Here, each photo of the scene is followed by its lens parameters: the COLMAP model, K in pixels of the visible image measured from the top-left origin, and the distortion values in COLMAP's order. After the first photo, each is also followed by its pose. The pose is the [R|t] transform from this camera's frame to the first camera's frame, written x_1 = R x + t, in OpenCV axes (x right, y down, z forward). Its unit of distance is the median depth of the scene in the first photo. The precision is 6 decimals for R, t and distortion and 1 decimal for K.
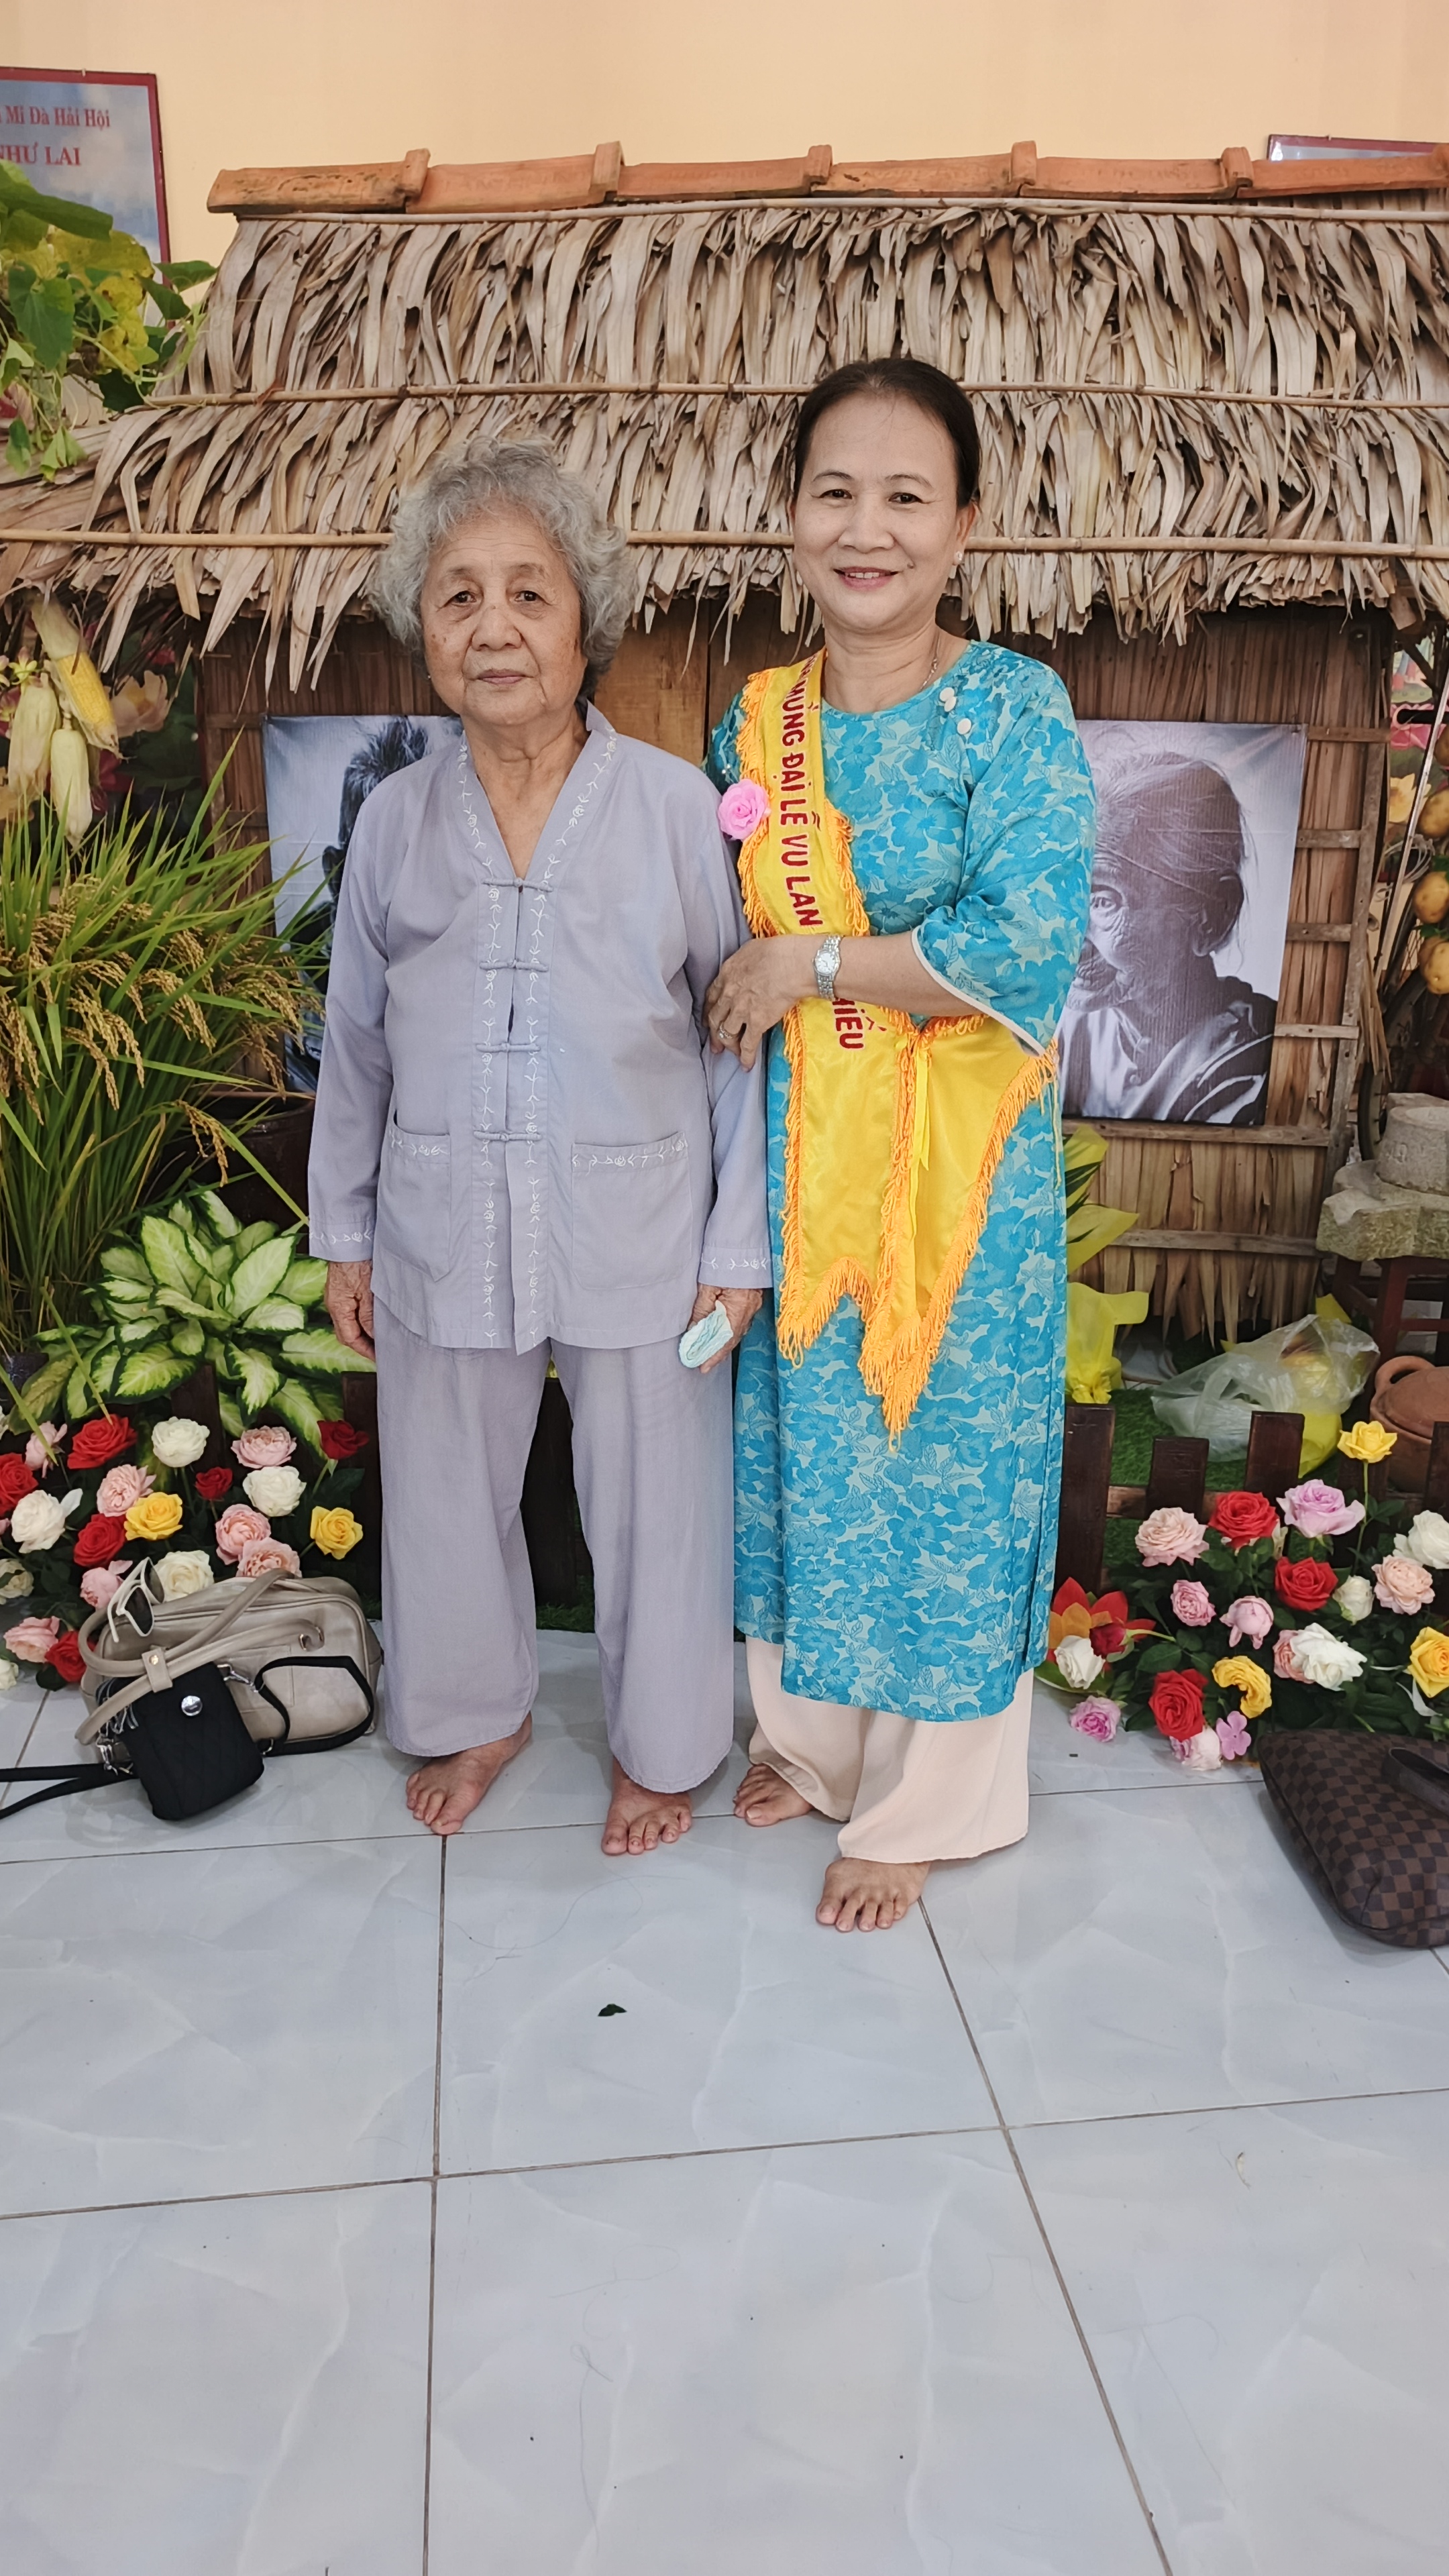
lens RADIAL K [[1836.9, 0, 712.6], [0, 1836.9, 1271.2], [0, 0, 1]] dist [0.030727, -0.031750]
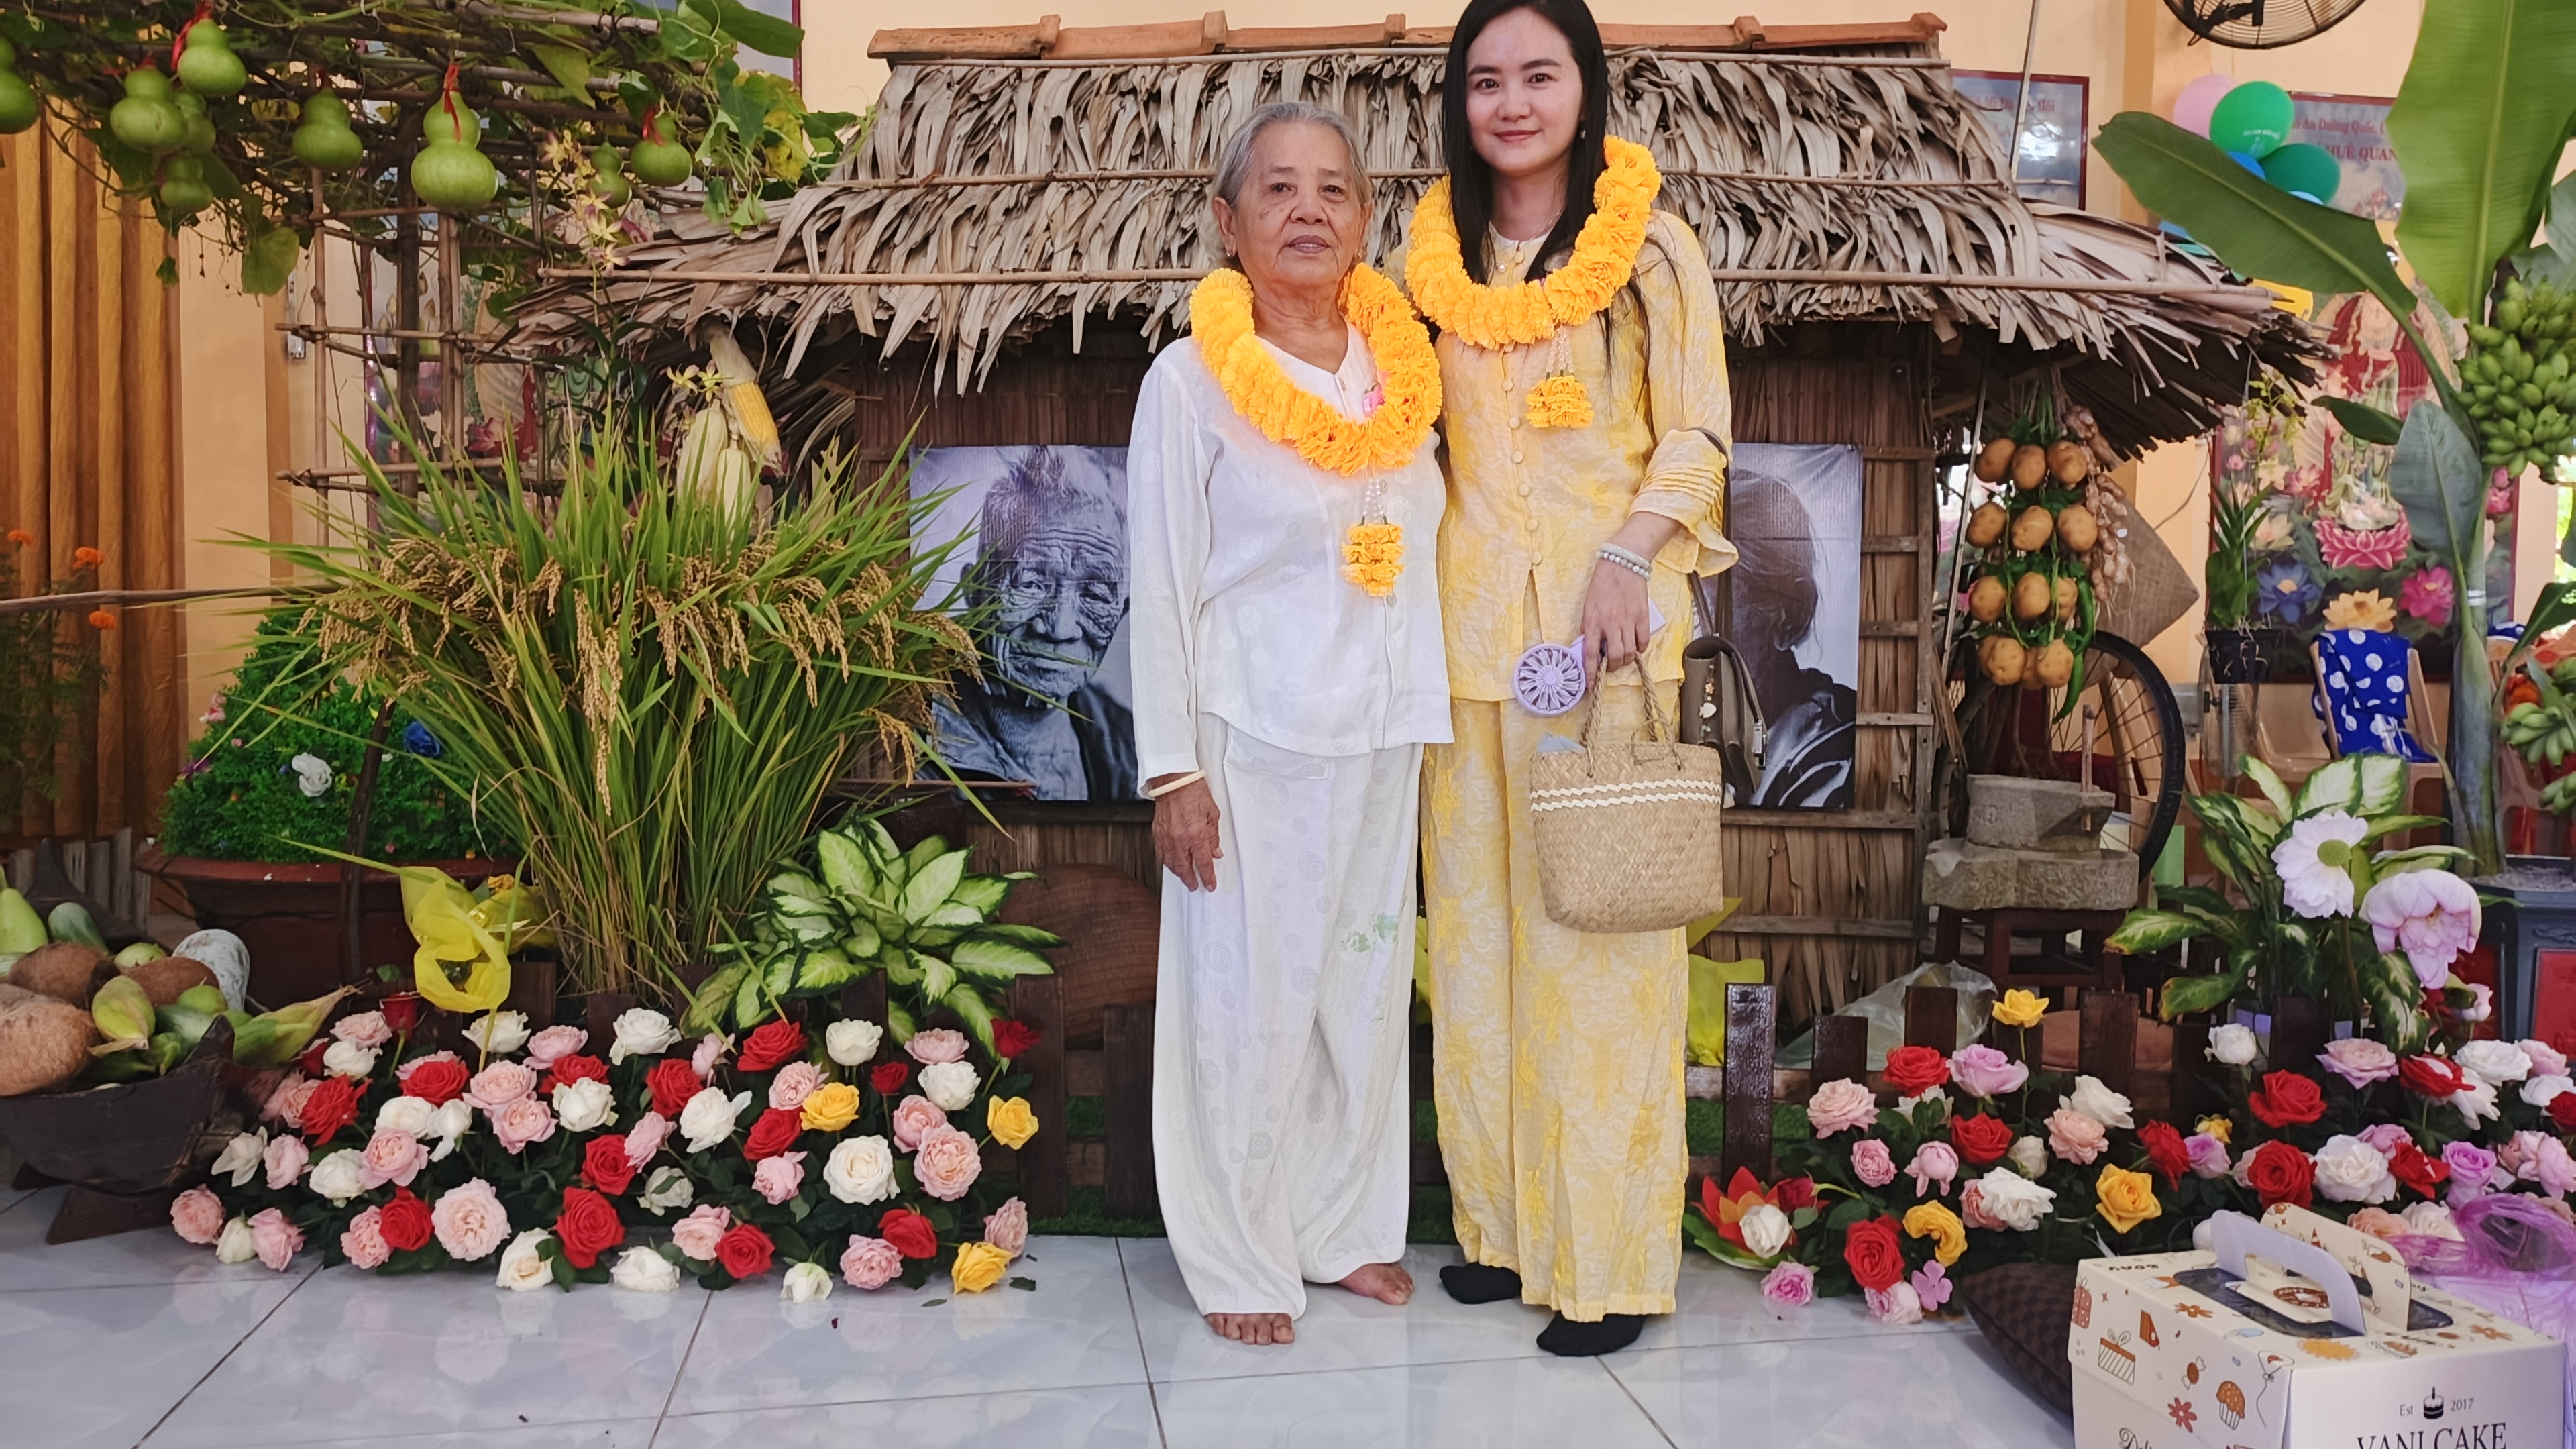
lens RADIAL K [[1836.9, 0, 1298.7], [0, 1836.9, 724.7], [0, 0, 1]] dist [0.030727, -0.031750]
pose [[0.998642, -0.006330, 0.051702, -0.080421], [0.019388, 0.966440, -0.256159, 0.153714], [-0.048346, 0.256814, 0.965251, -0.017660]]
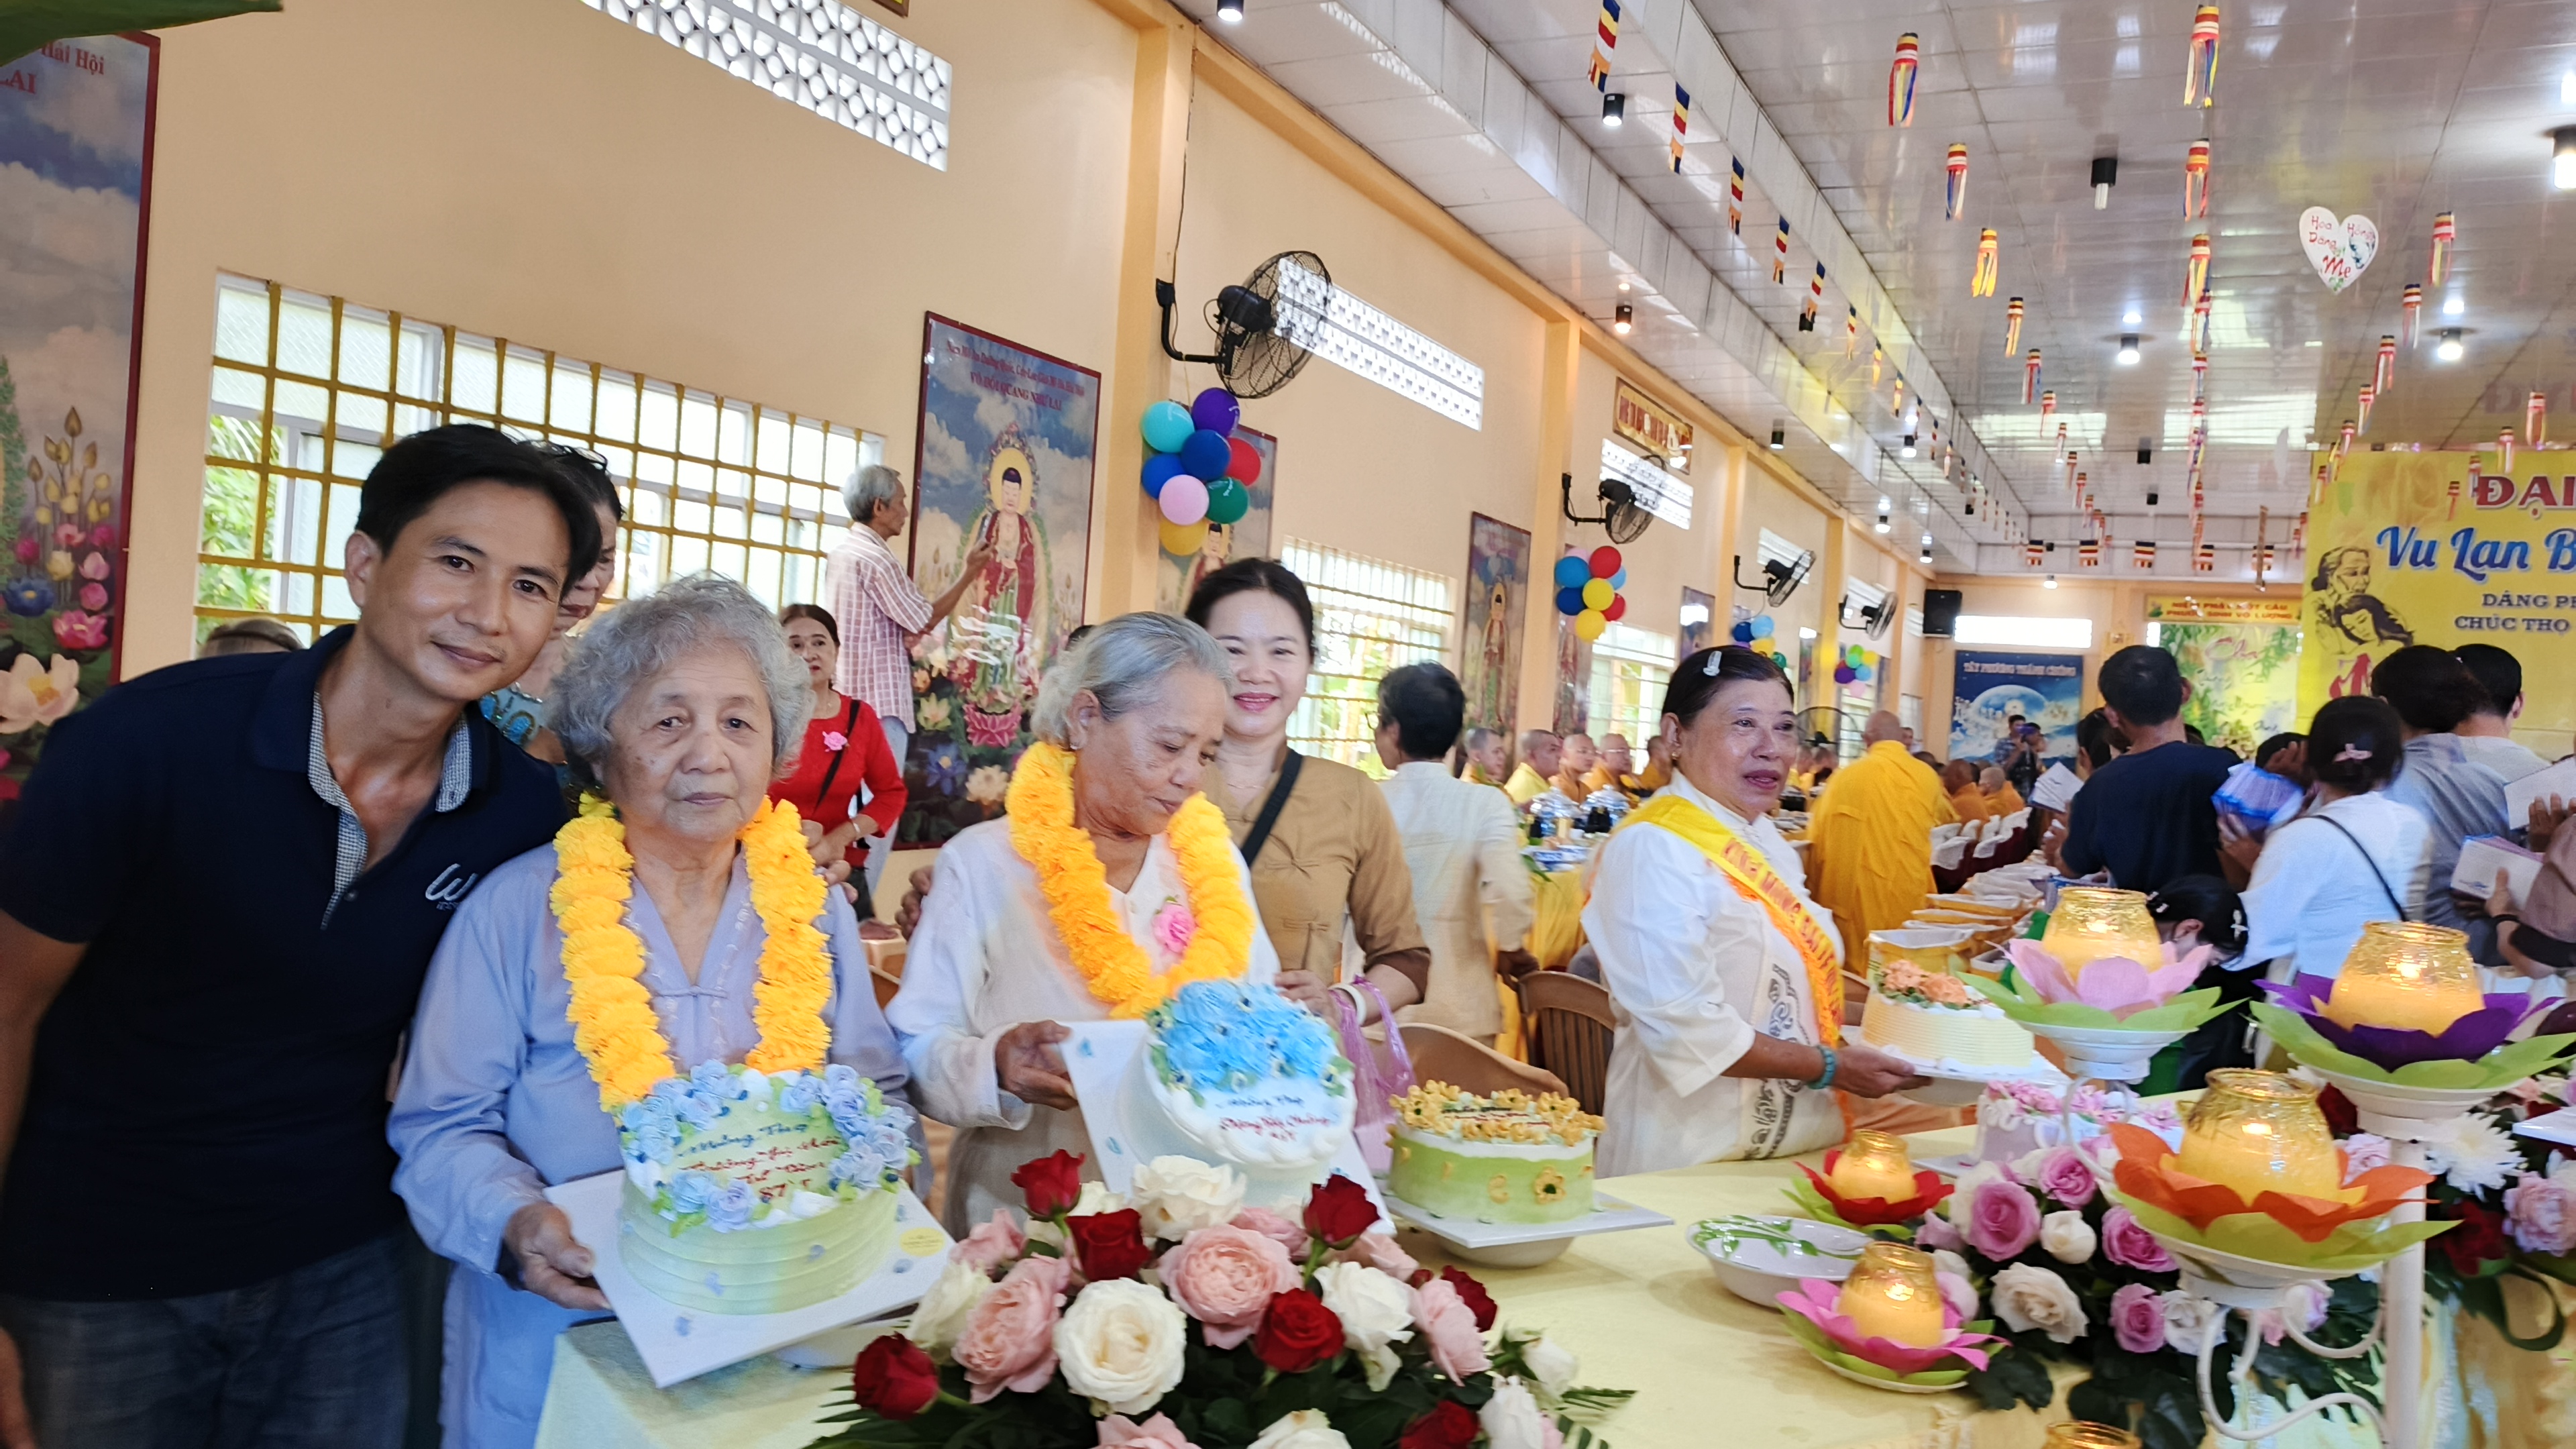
lens RADIAL K [[1836.9, 0, 1269.0], [0, 1836.9, 748.6], [0, 0, 1]] dist [0.030727, -0.031750]
pose [[0.558307, 0.008576, 0.829590, 0.758717], [0.184682, 0.973571, -0.134355, -0.179513], [-0.808817, 0.228222, 0.541968, 0.462329]]
